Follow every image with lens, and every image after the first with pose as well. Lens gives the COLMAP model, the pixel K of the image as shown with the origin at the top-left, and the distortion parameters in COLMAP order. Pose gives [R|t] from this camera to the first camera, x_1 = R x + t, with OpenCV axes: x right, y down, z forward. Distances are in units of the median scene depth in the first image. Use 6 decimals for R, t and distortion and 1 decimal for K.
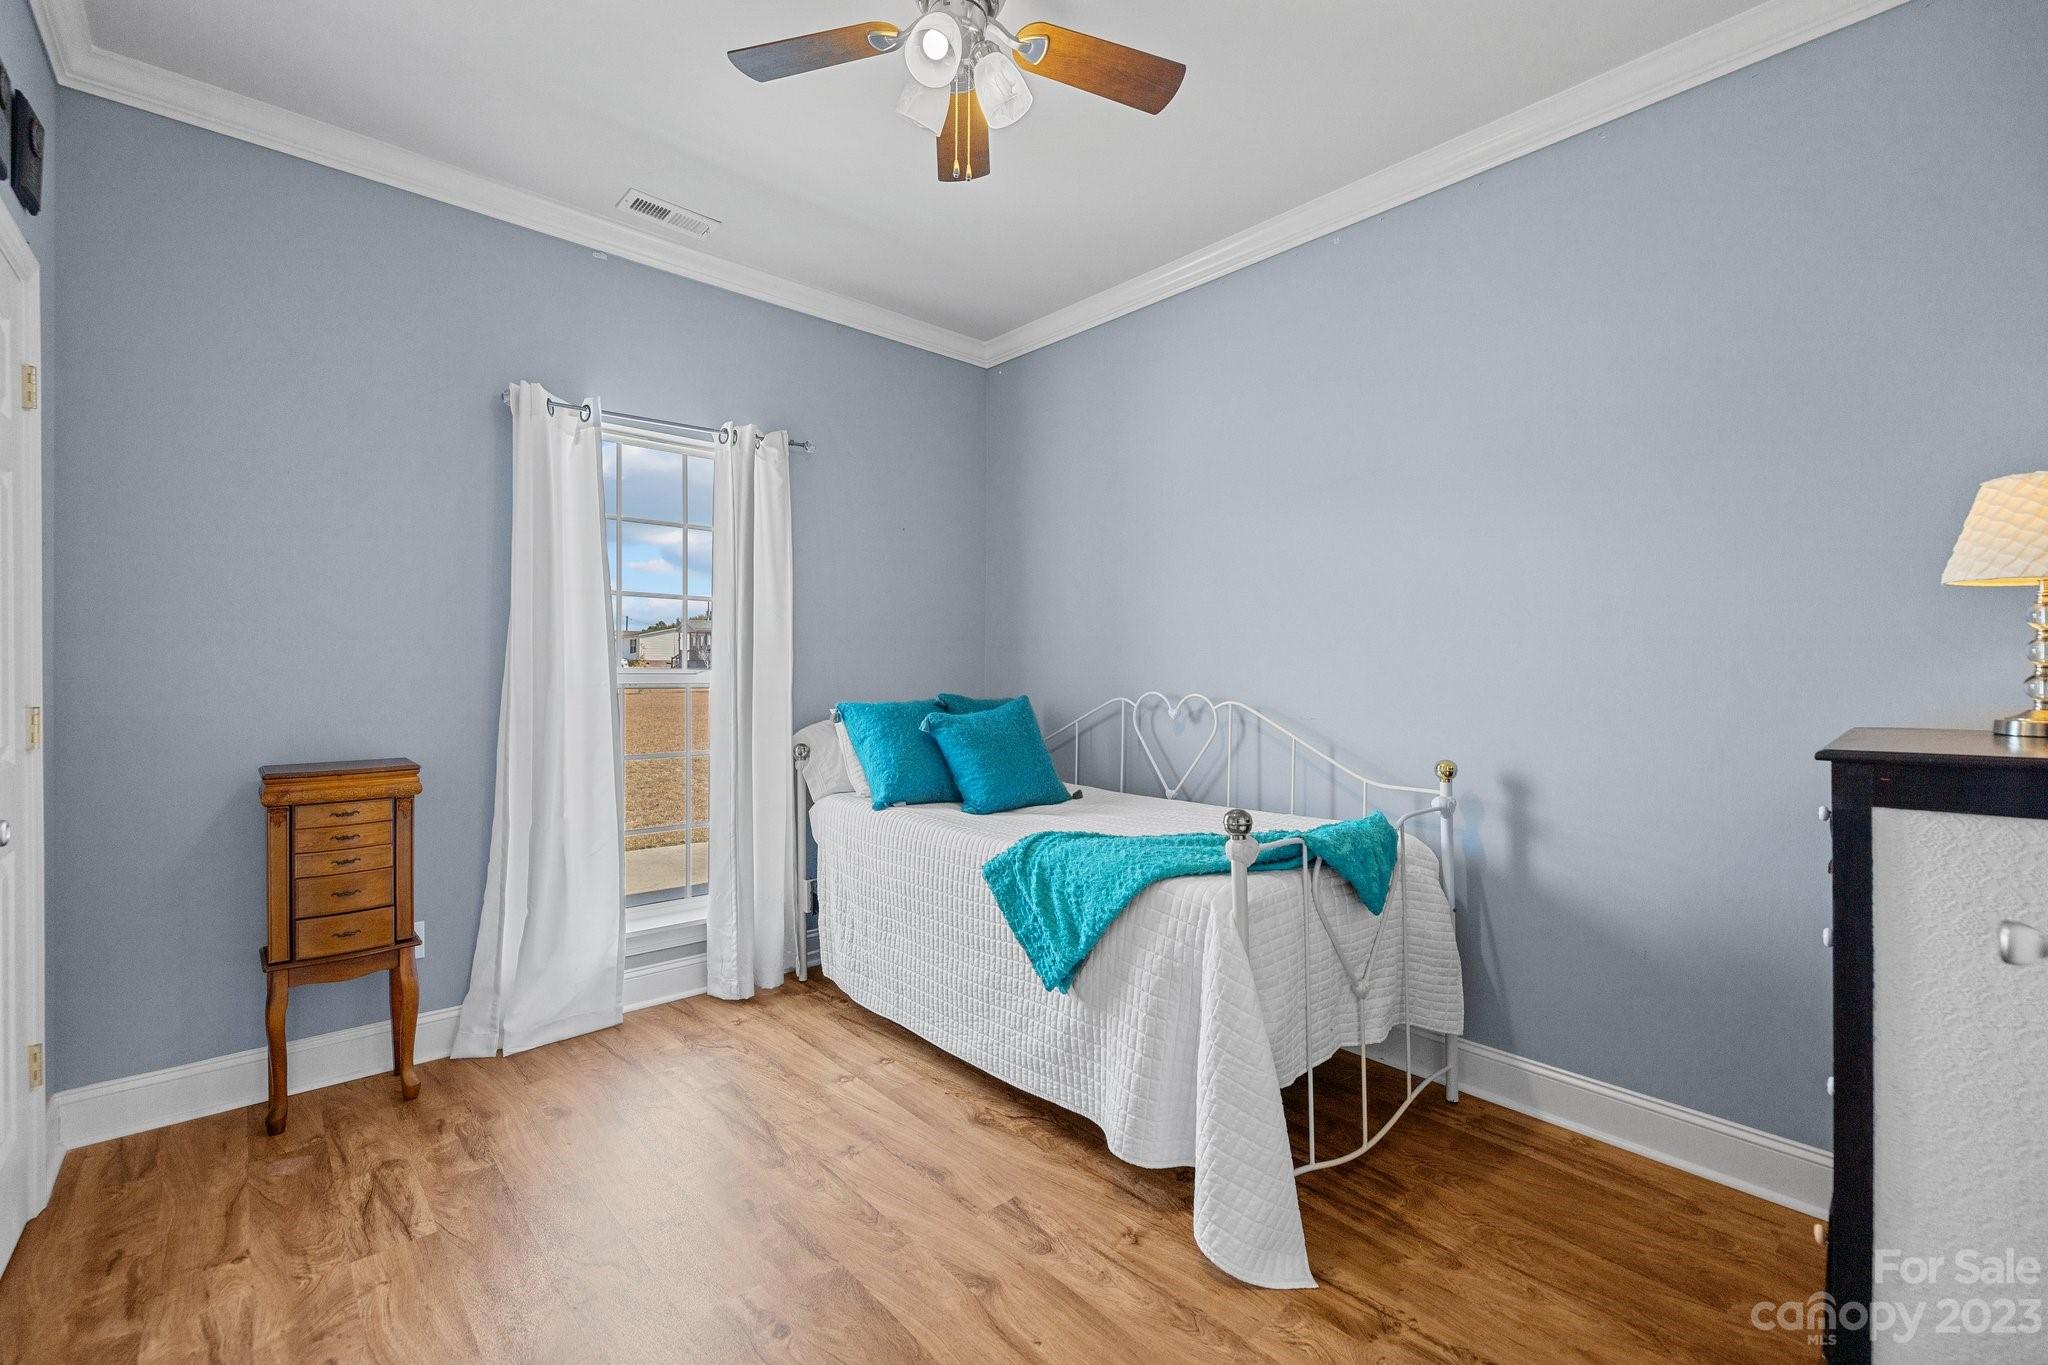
lens RADIAL K [[864.4, 0, 1024.4], [0, 864.4, 674.0], [0, 0, 1]] dist [0.000573, -0.000673]
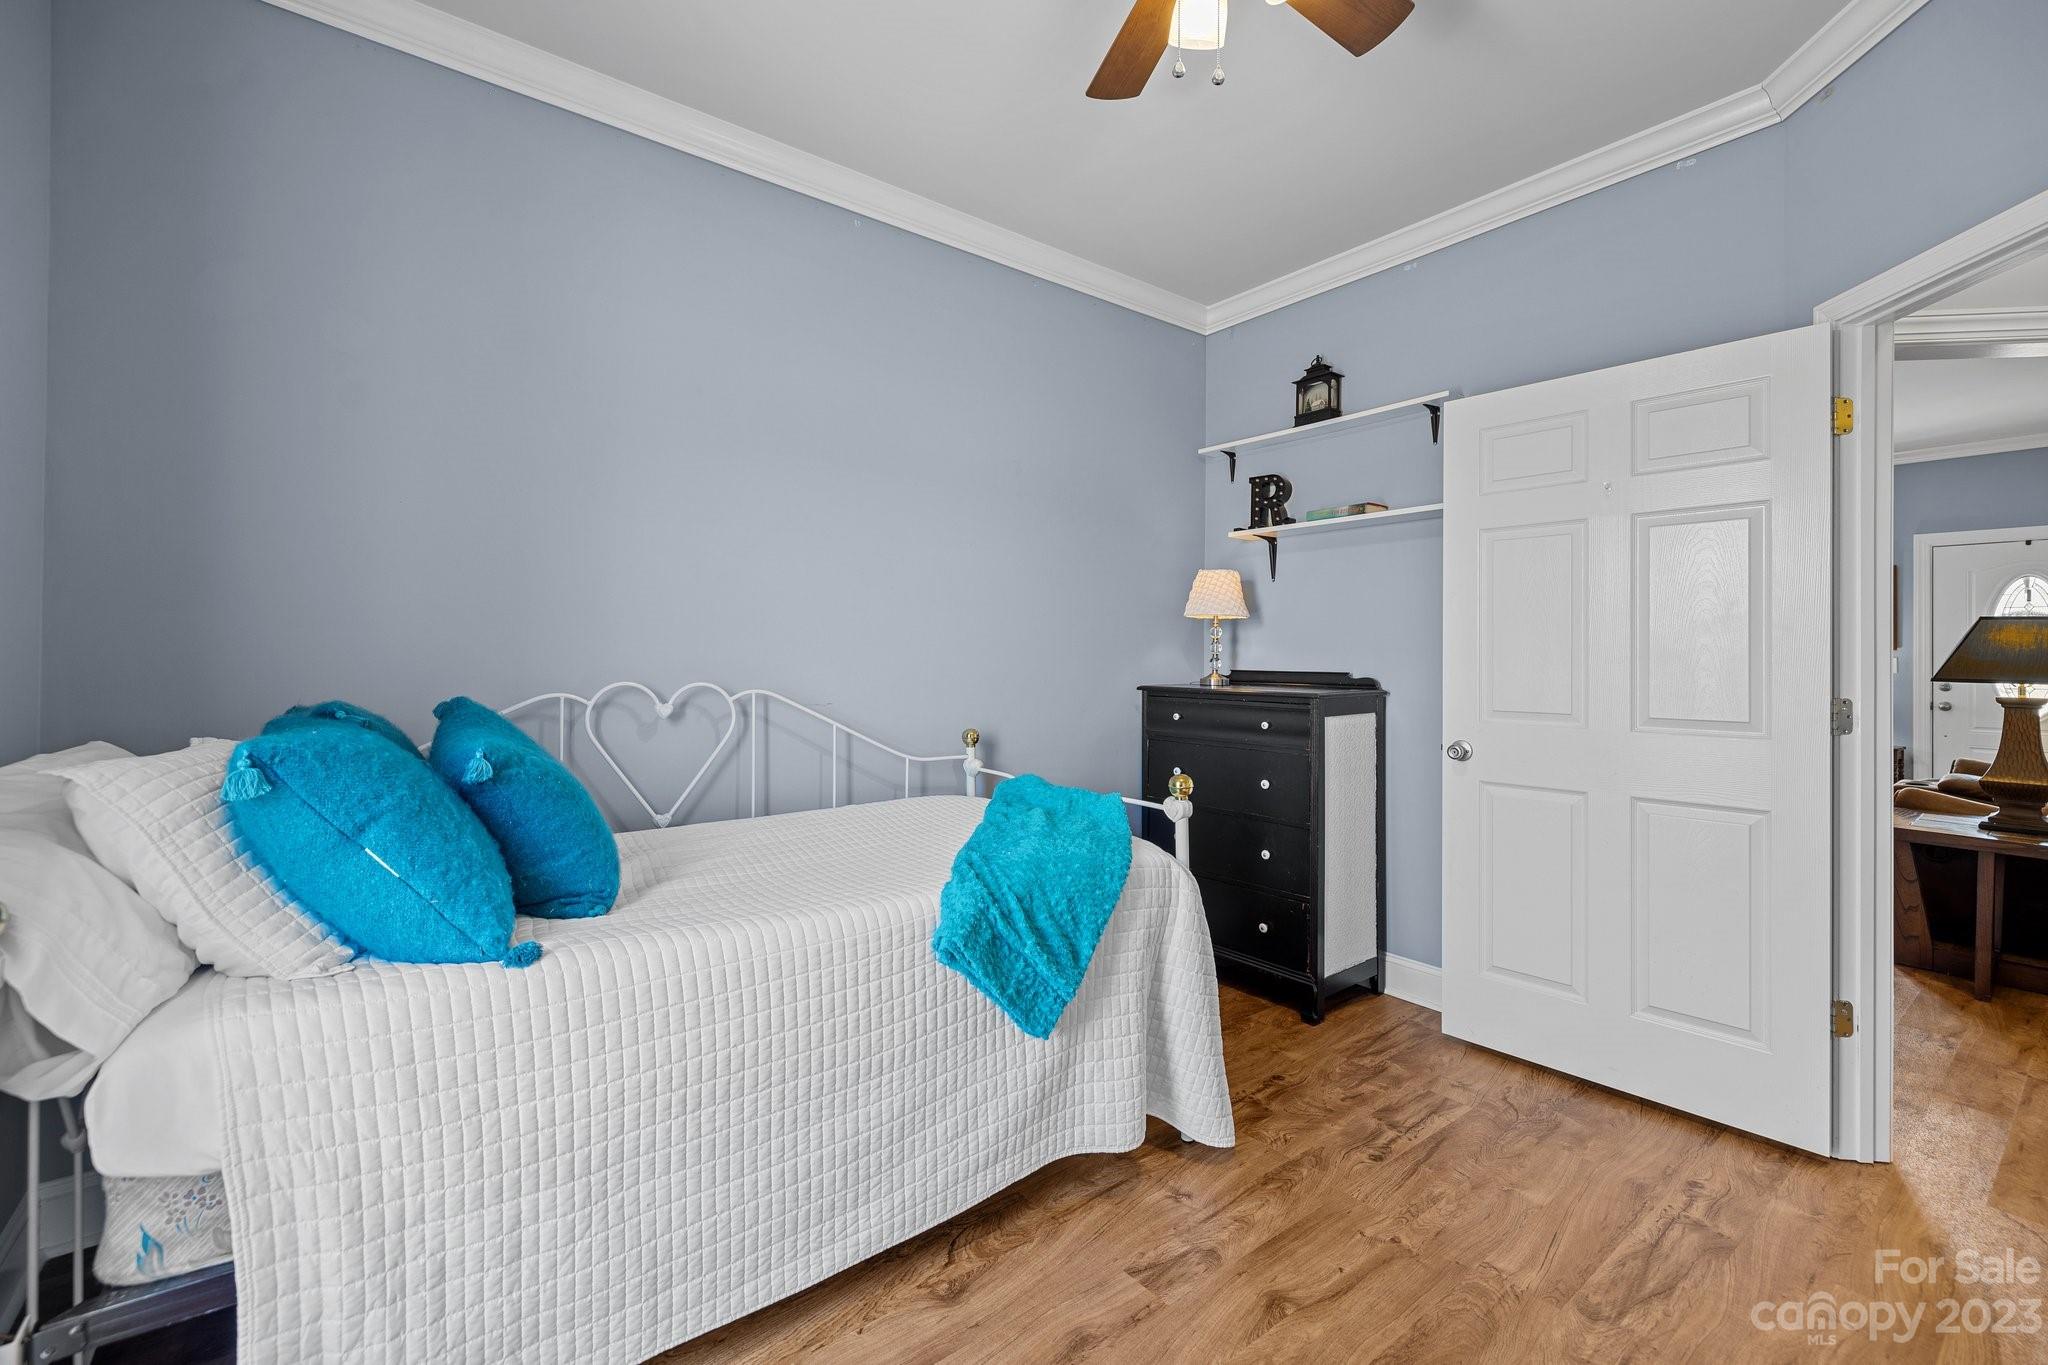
lens RADIAL K [[864.4, 0, 1024.1], [0, 864.4, 668.5], [0, 0, 1]] dist [0.000573, -0.000673]
pose [[0.080688, -0.018875, 0.996561, -0.774213], [0.000729, 0.999822, 0.018877, -0.004754], [-0.996739, -0.000797, 0.080687, 0.931304]]
